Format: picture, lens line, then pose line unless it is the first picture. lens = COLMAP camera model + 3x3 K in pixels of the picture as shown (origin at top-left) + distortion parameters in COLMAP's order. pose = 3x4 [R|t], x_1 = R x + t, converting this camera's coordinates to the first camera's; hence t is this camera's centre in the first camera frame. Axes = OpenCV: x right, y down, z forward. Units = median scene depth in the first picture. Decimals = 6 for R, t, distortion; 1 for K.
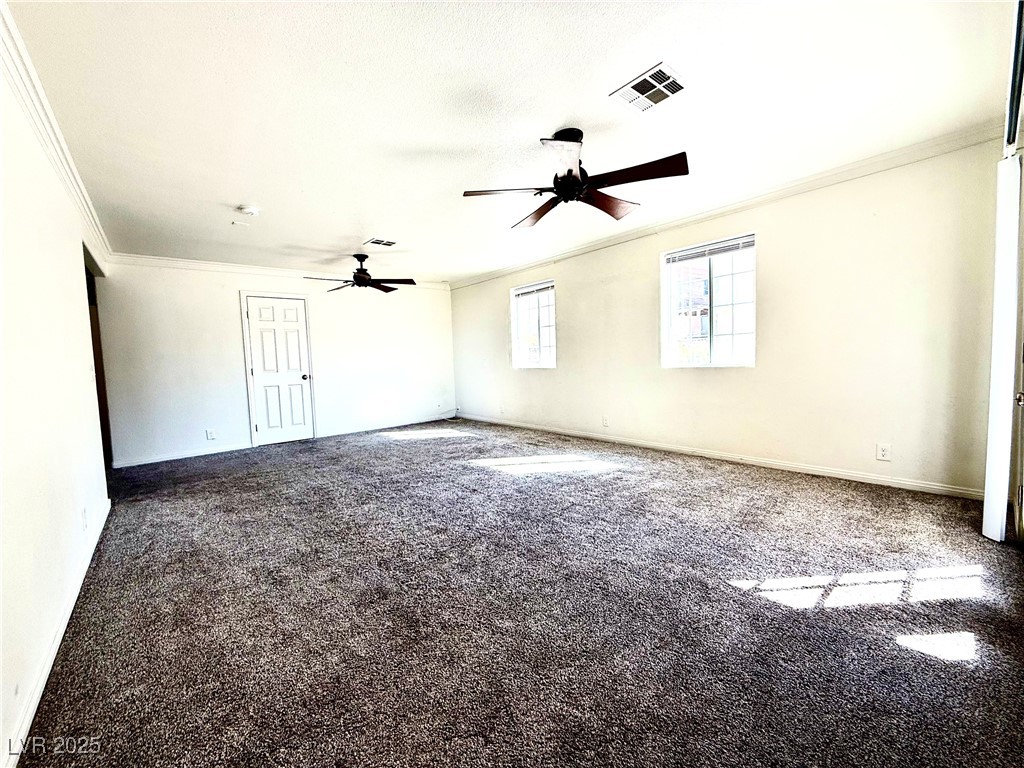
lens RADIAL K [[409.3, 0, 511.0], [0, 409.3, 385.4], [0, 0, 1]] dist [-0.000316, 0.000456]
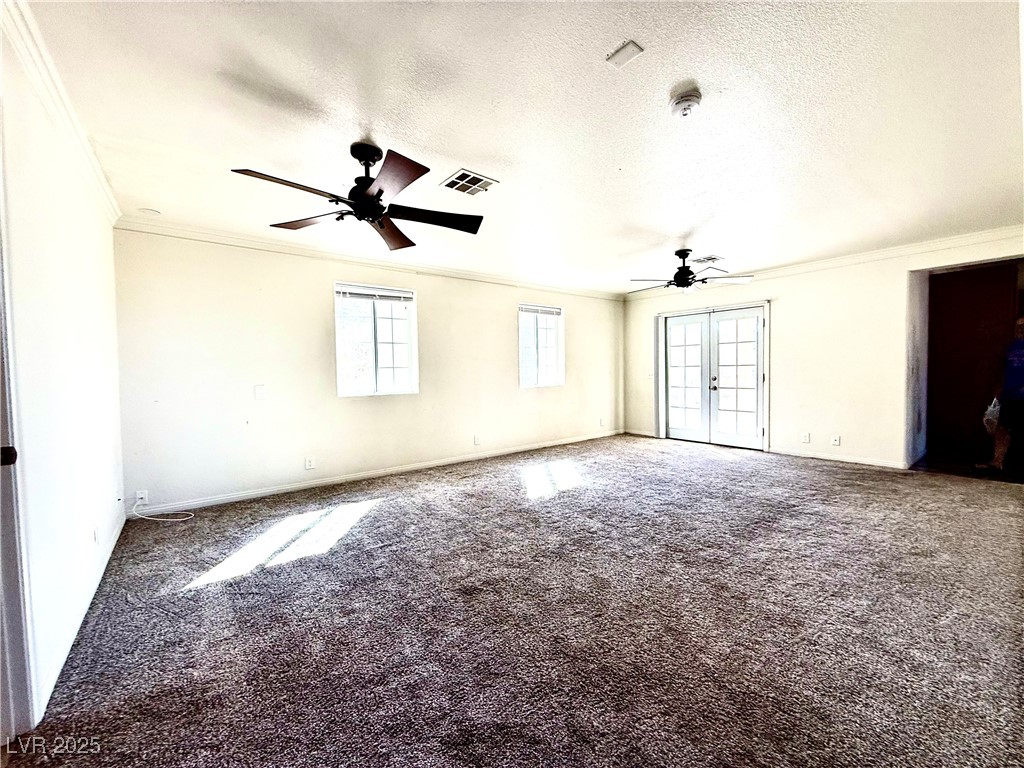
lens RADIAL K [[409.3, 0, 511.0], [0, 409.3, 385.4], [0, 0, 1]] dist [-0.000316, 0.000456]
pose [[0.051080, 0.008454, 0.998659, -0.807072], [0.086562, 0.996163, -0.012860, -0.034257], [-0.994936, 0.087103, 0.050152, 0.830503]]
